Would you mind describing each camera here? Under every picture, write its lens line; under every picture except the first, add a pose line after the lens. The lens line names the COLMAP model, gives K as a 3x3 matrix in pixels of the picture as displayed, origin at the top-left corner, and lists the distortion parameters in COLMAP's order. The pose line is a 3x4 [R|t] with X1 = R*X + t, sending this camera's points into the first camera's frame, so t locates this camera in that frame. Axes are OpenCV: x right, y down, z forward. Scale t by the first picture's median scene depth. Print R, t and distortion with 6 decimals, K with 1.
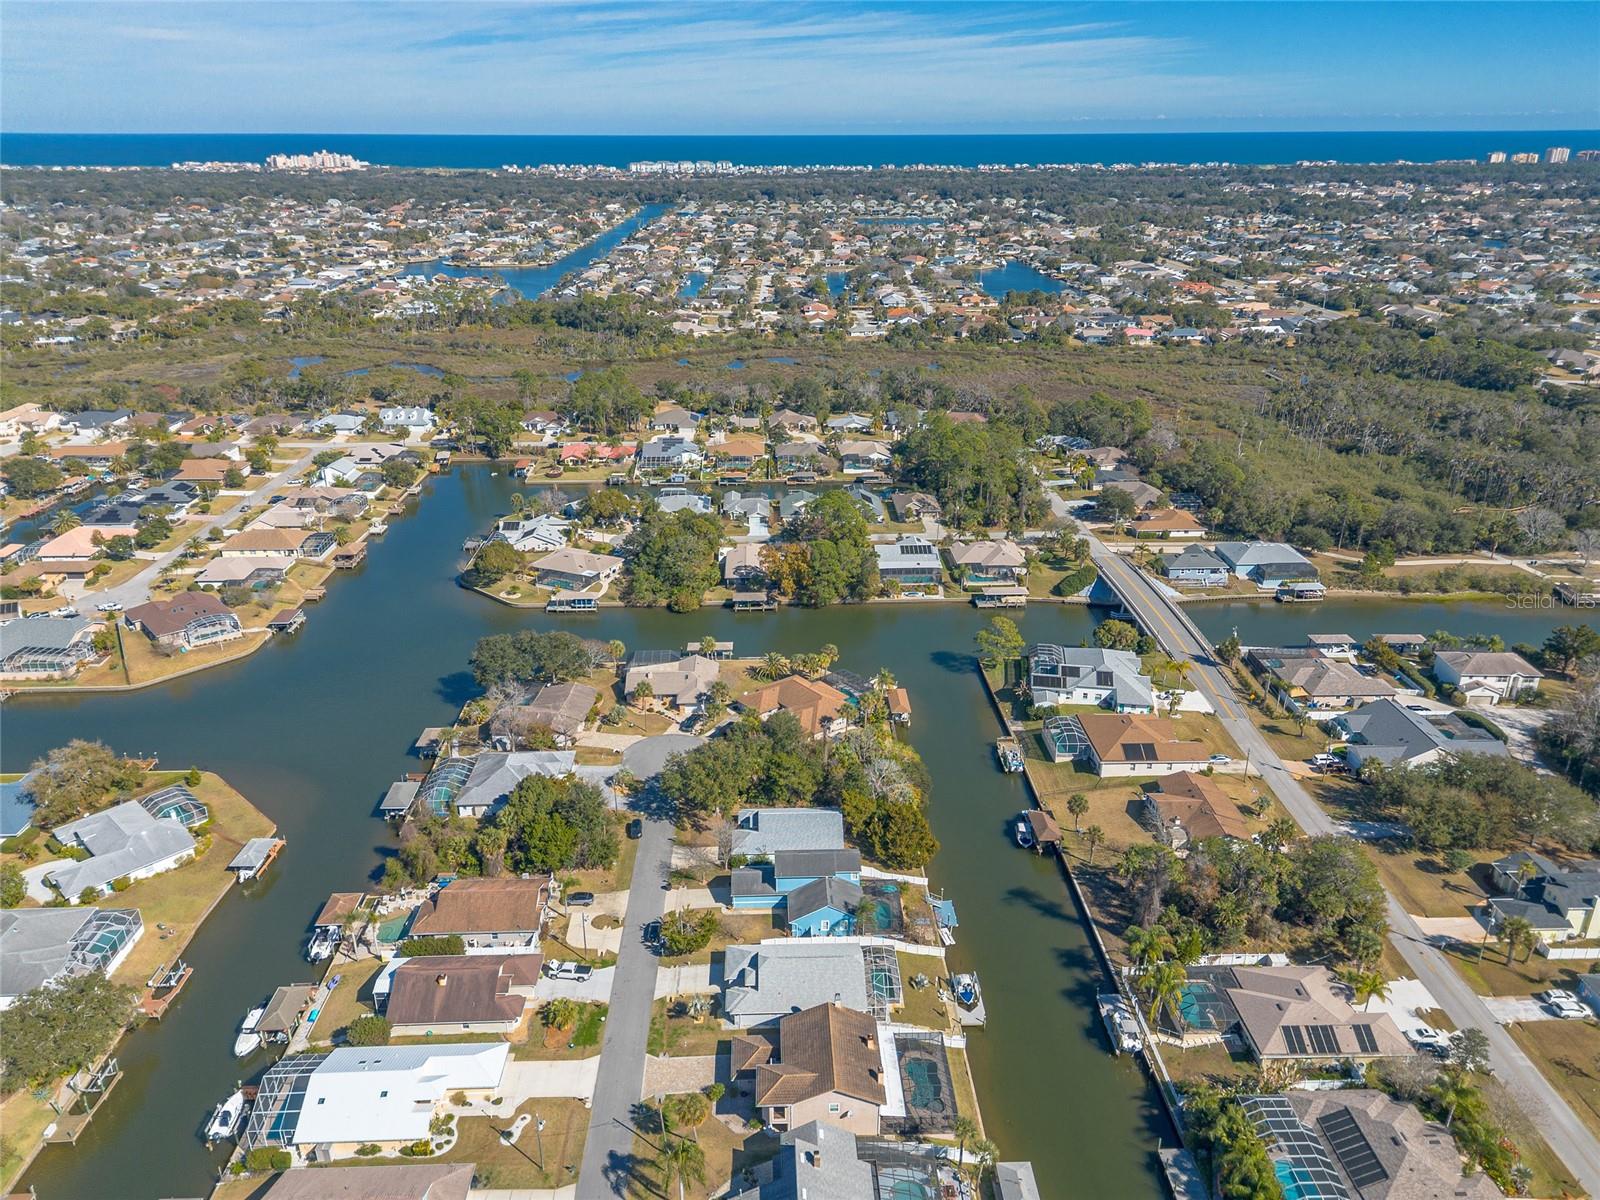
lens RADIAL K [[1133.5, 0, 807.9], [0, 1133.5, 600.8], [0, 0, 1]] dist [0.122766, -0.209126]
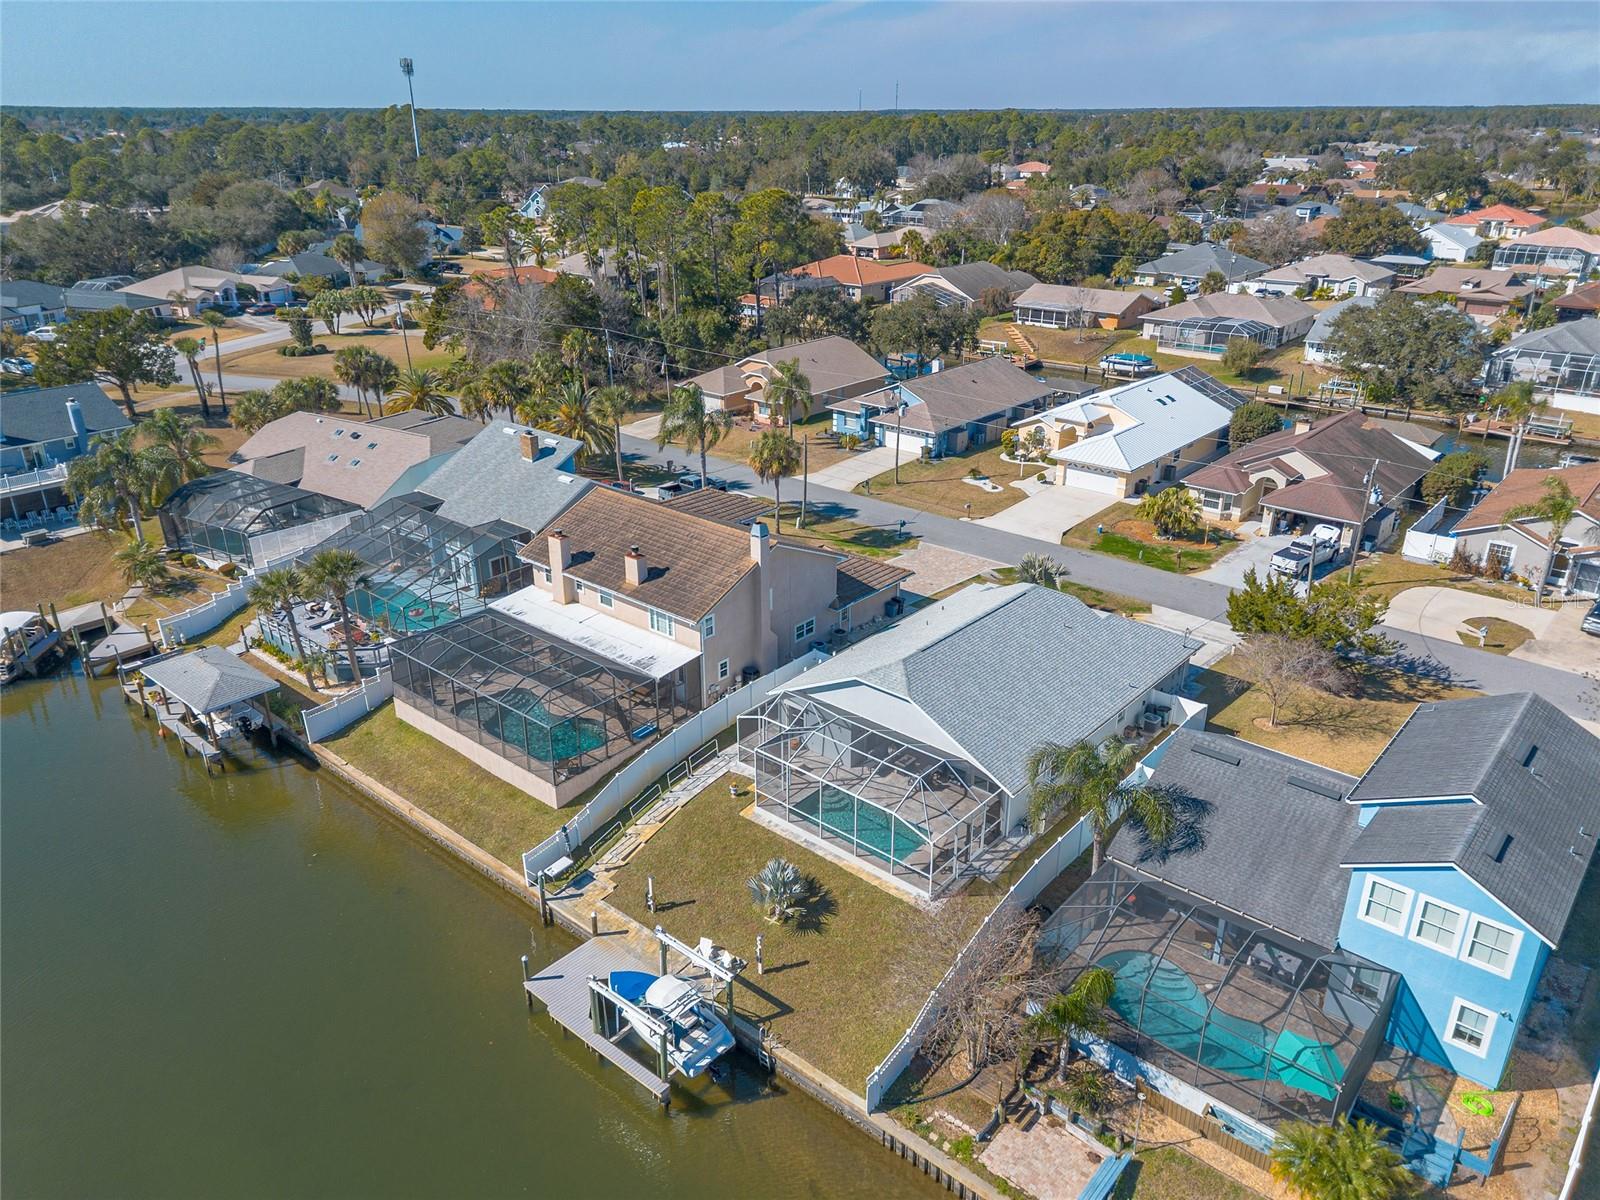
lens RADIAL K [[1129.2, 0, 795.2], [0, 1129.2, 609.4], [0, 0, 1]] dist [0.085186, -0.088879]
pose [[-0.683271, 0.293806, -0.668445, 0.182723], [-0.272604, 0.746629, 0.606821, 0.079410], [0.677369, 0.596844, -0.430057, 0.760986]]
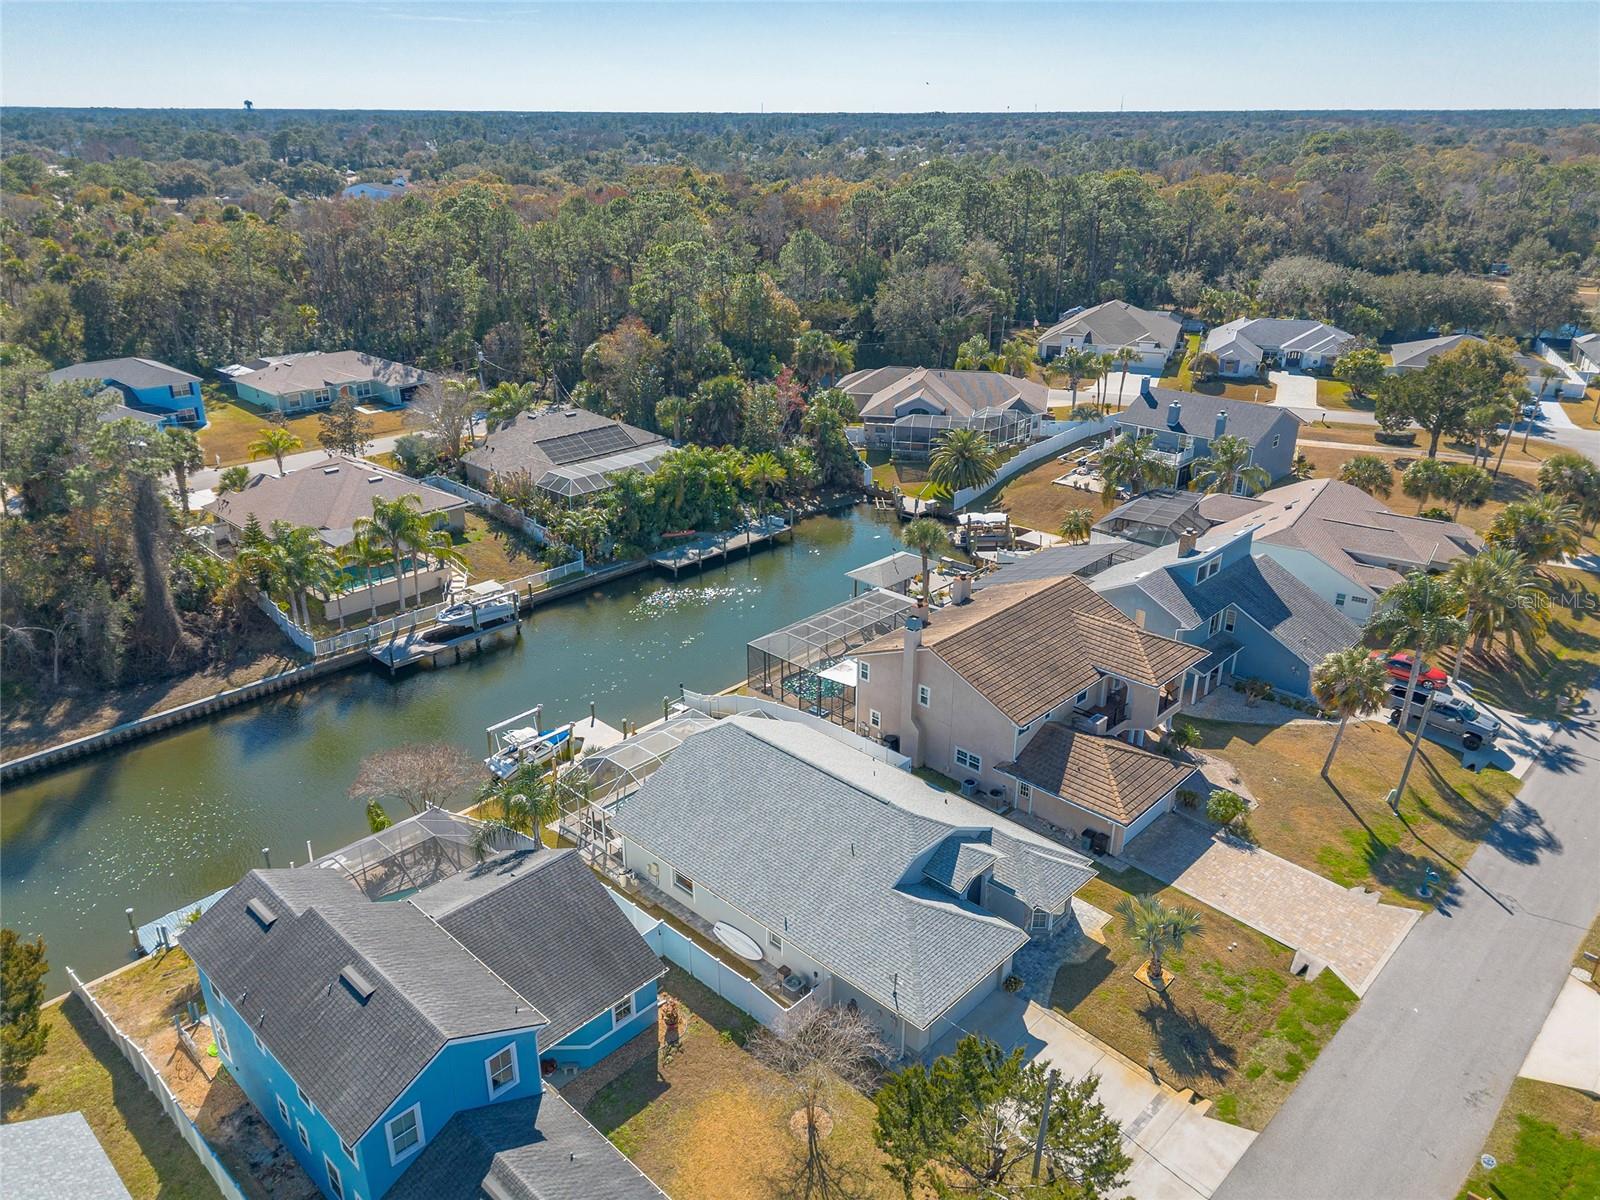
lens RADIAL K [[1129.2, 0, 795.2], [0, 1129.2, 609.4], [0, 0, 1]] dist [0.085186, -0.088879]
pose [[-0.695923, -0.287765, 0.657938, -0.138081], [0.268473, 0.745504, 0.610038, 0.047500], [-0.666043, 0.601178, -0.441557, 0.772027]]
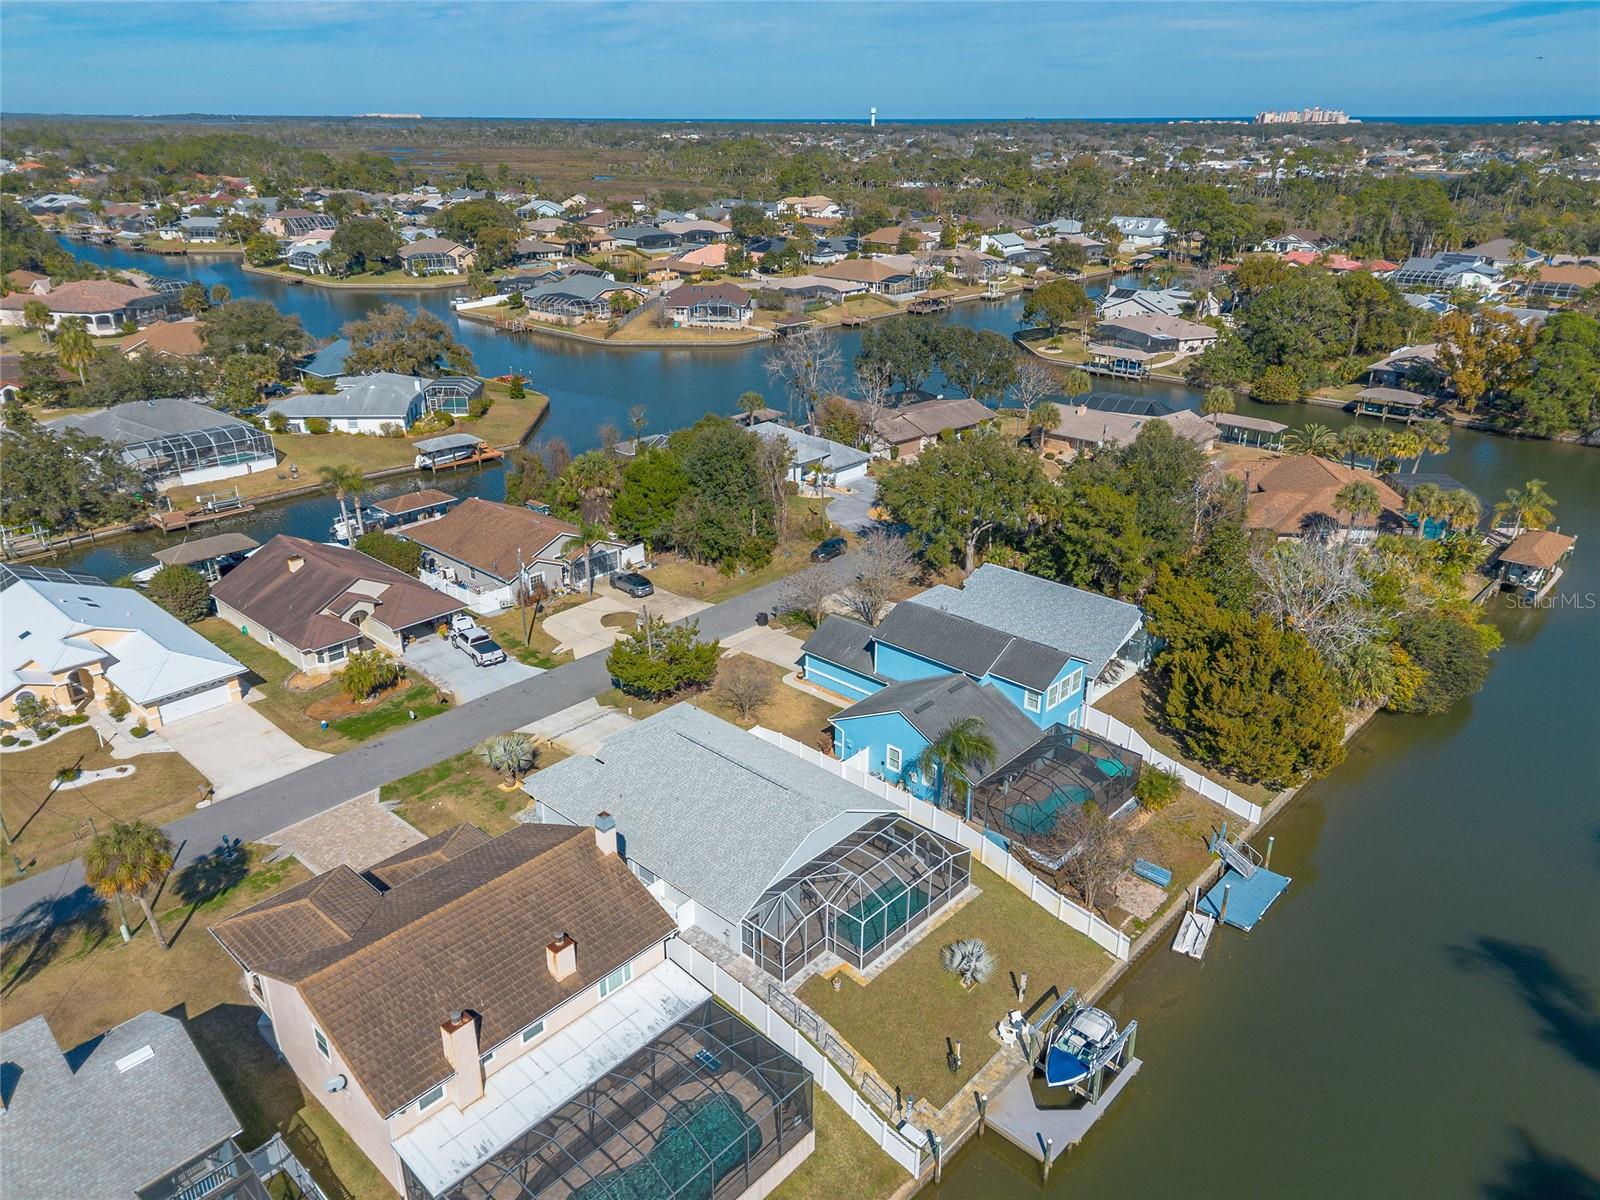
lens RADIAL K [[1129.2, 0, 795.2], [0, 1129.2, 609.4], [0, 0, 1]] dist [0.085186, -0.088879]
pose [[0.710439, 0.282237, -0.644685, 0.180825], [-0.266780, 0.955695, 0.124404, 0.139368], [0.651233, 0.083608, 0.754258, 0.484606]]
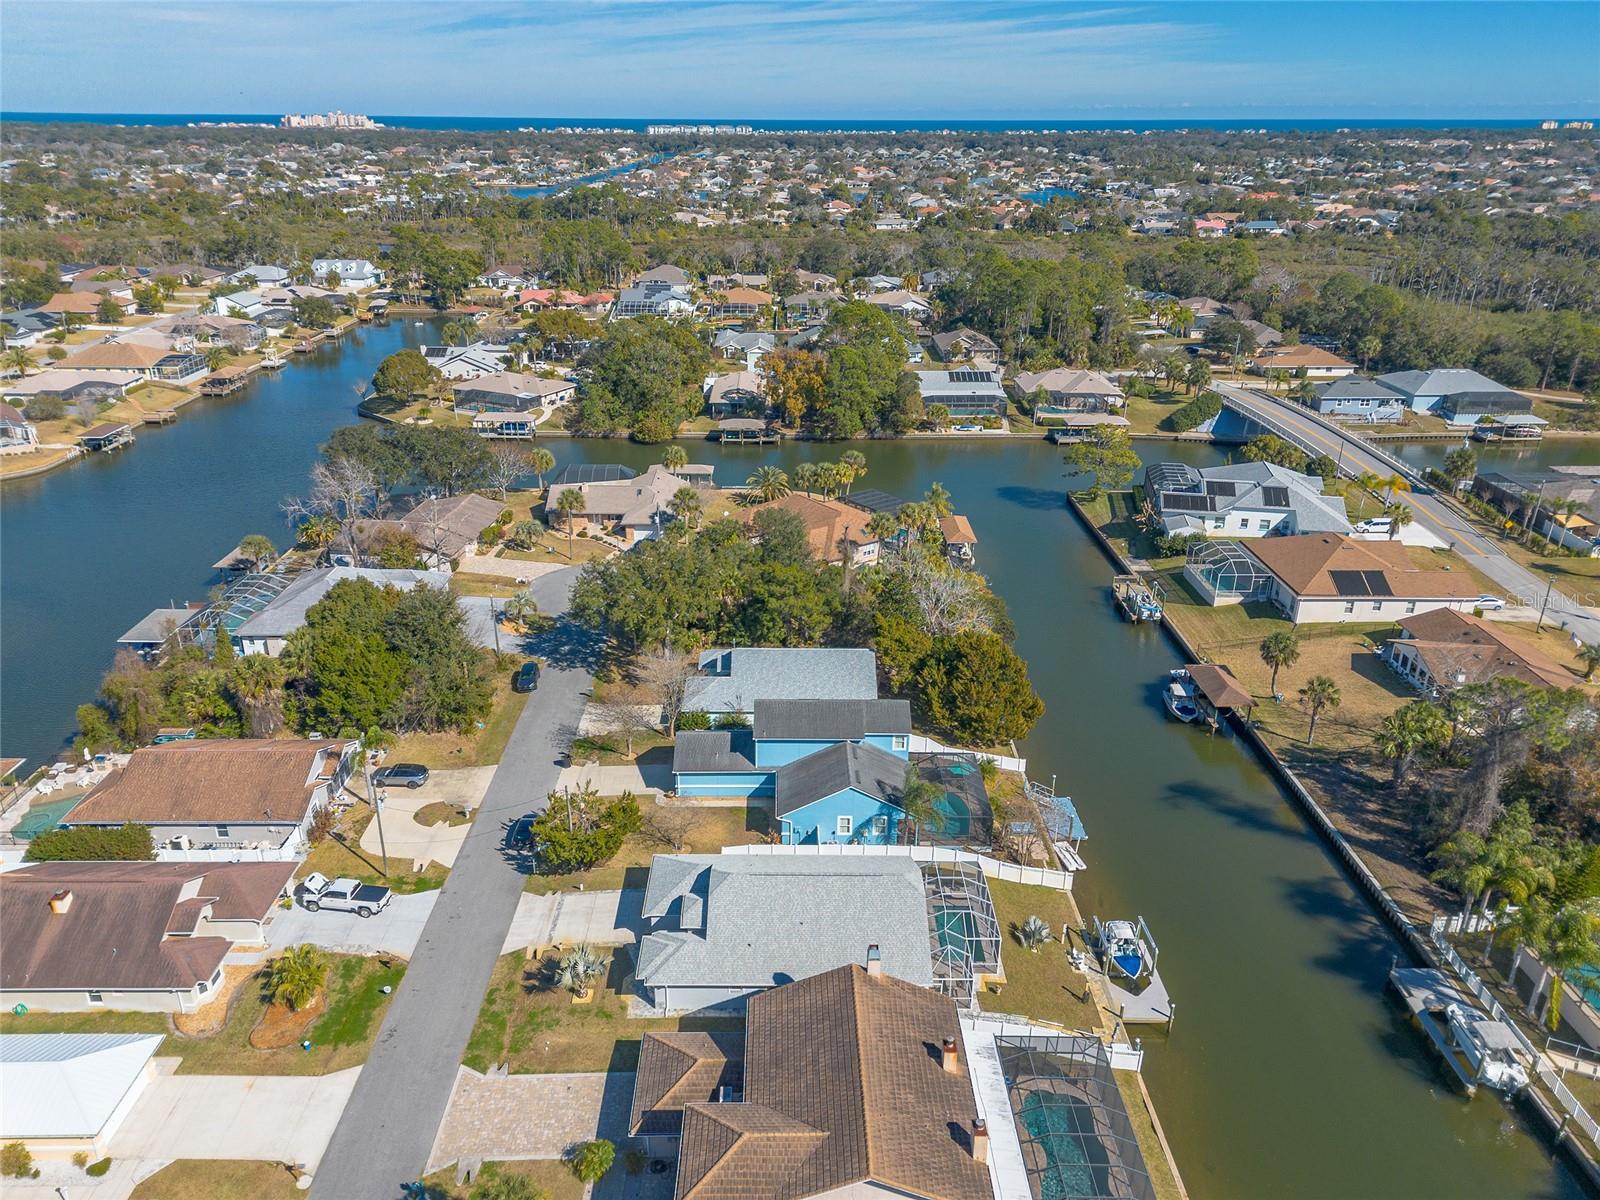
lens RADIAL K [[1129.2, 0, 795.2], [0, 1129.2, 609.4], [0, 0, 1]] dist [0.085186, -0.088879]
pose [[0.999575, 0.018339, -0.022658, 0.001598], [-0.017856, 0.999613, 0.021349, 0.127900], [0.023041, -0.020935, 0.999515, 0.353130]]
